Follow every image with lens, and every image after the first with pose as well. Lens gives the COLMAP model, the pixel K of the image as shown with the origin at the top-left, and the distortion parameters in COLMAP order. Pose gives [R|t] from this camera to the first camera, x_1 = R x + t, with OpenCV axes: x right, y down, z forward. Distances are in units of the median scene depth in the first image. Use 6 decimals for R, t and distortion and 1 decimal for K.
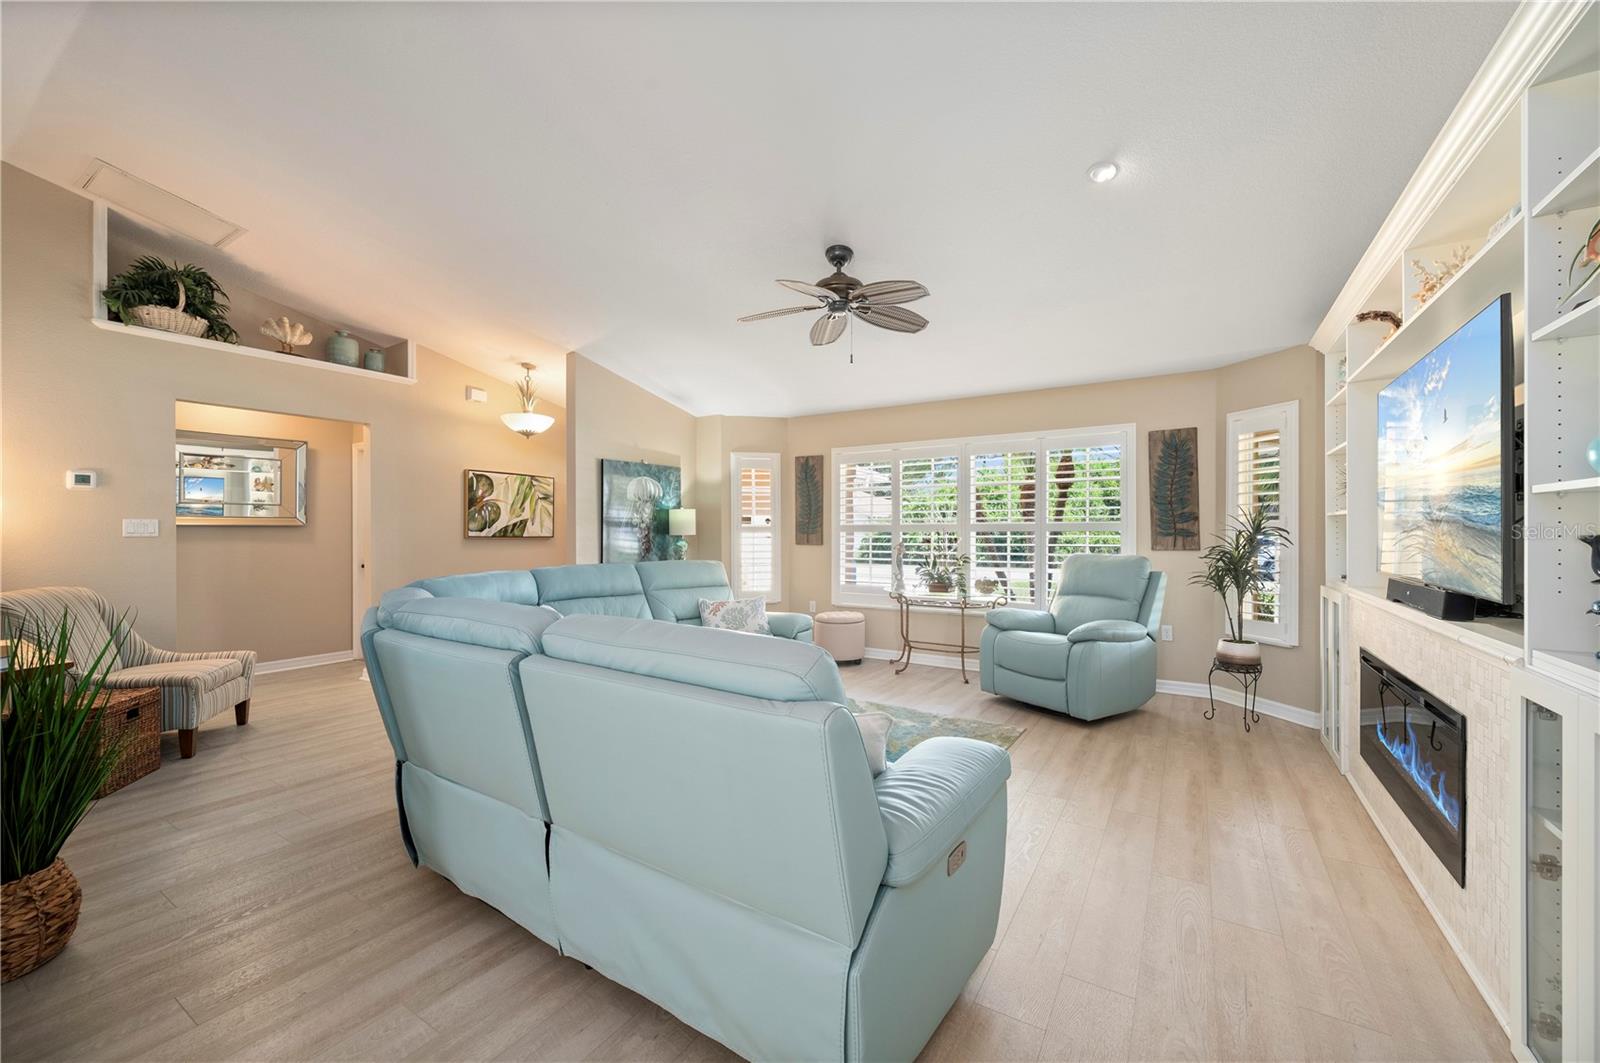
lens RADIAL K [[632.8, 0, 800.0], [0, 632.8, 531.5], [0, 0, 1]] dist [-0.000546, -0.000158]
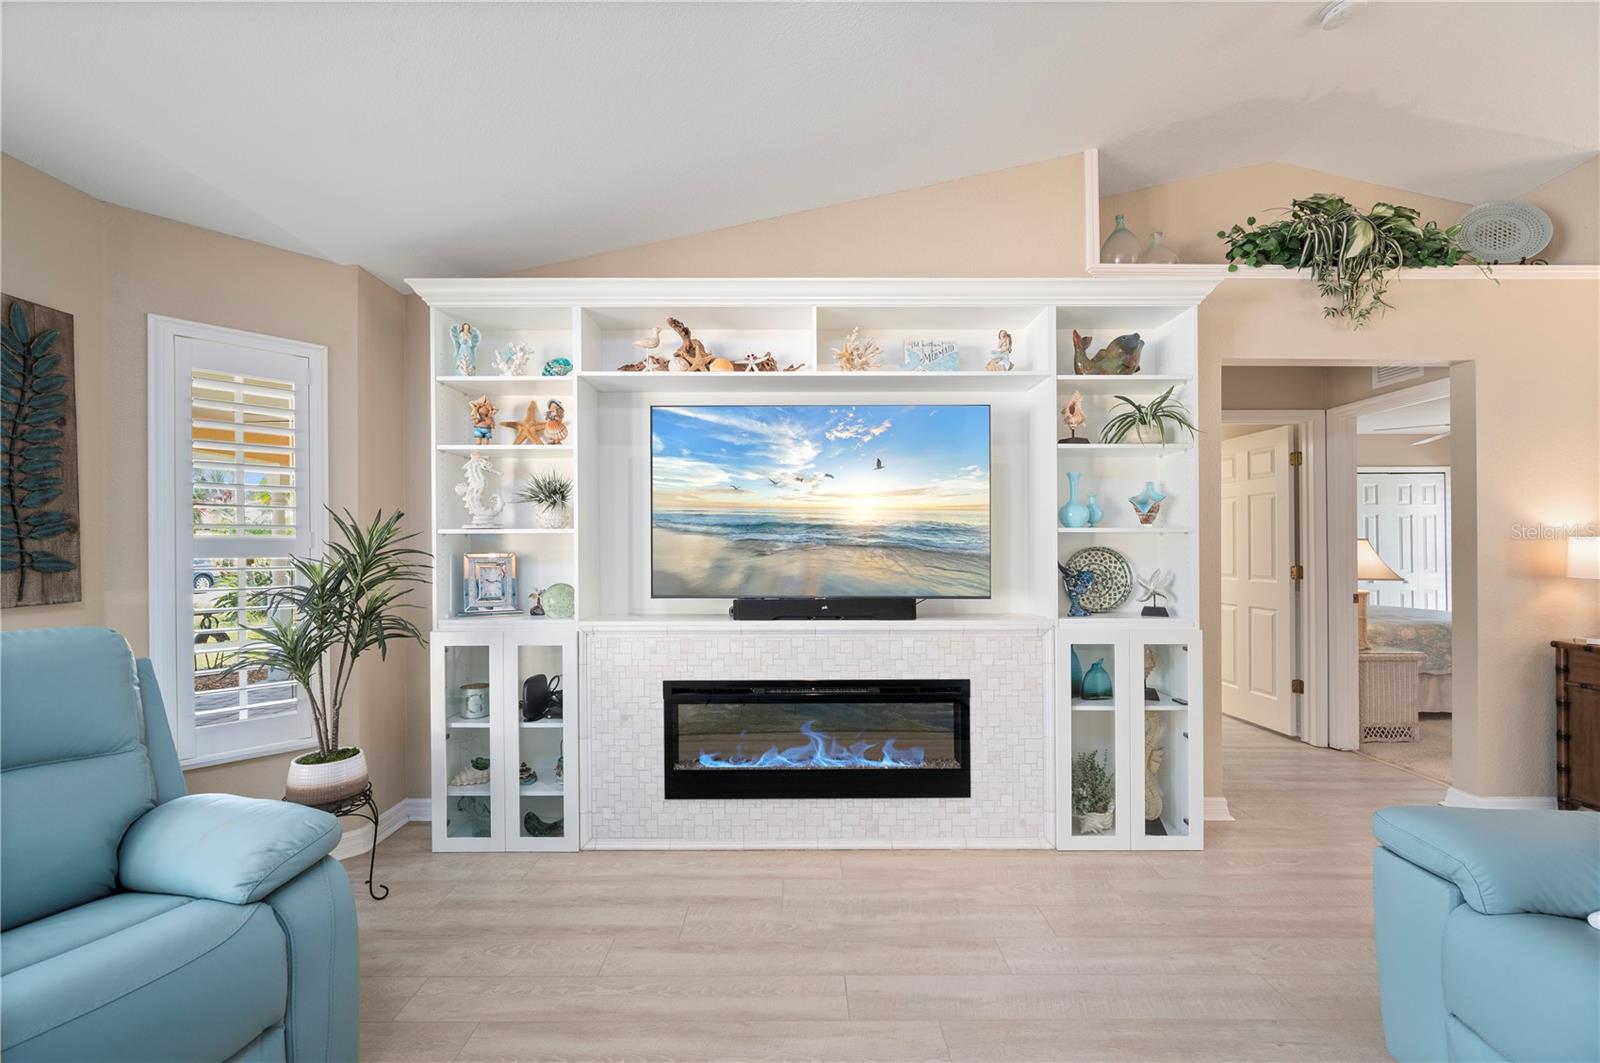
lens RADIAL K [[646.1, 0, 794.9], [0, 646.1, 544.9], [0, 0, 1]] dist [-0.002716, 0.000273]
pose [[-0.535405, 0.003577, 0.844588, -0.000504], [0.002689, 0.999993, -0.002531, -0.007621], [-0.844591, 0.000916, -0.535411, 0.907890]]
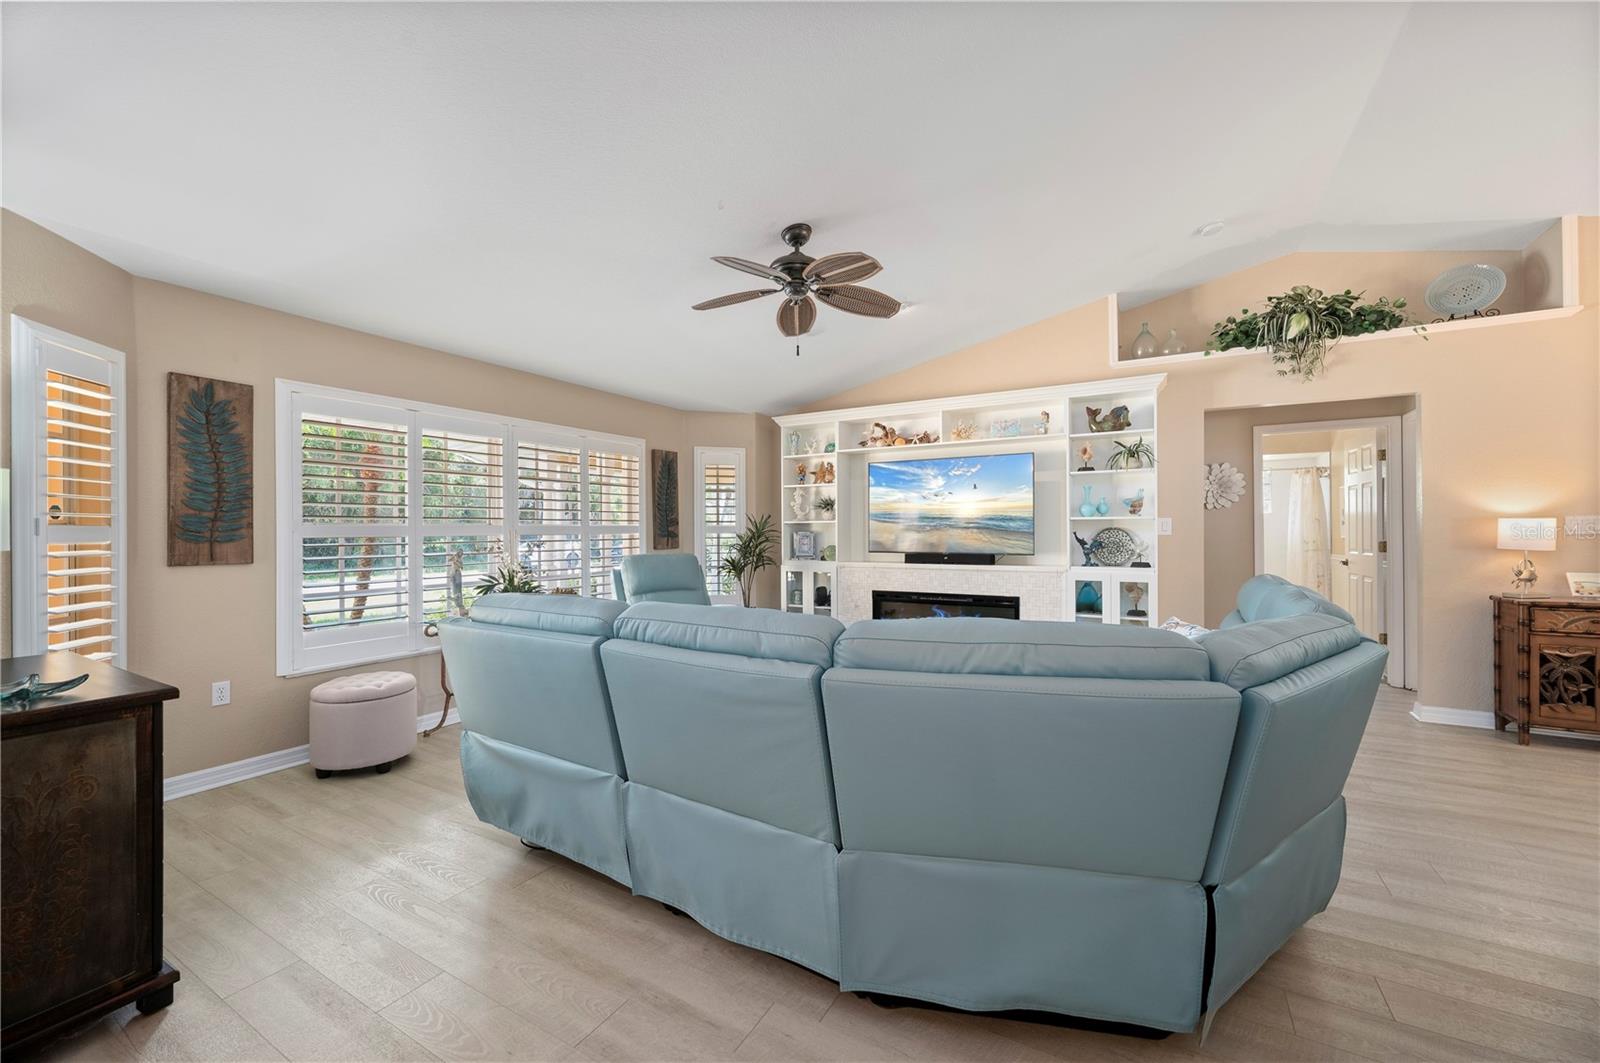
lens RADIAL K [[632.8, 0, 800.0], [0, 632.8, 531.5], [0, 0, 1]] dist [-0.000546, -0.000158]
pose [[-0.039716, 0.000314, 0.999211, -0.735529], [0.006002, 0.999982, -0.000076, -0.002598], [-0.999193, 0.005994, -0.039717, 0.885985]]
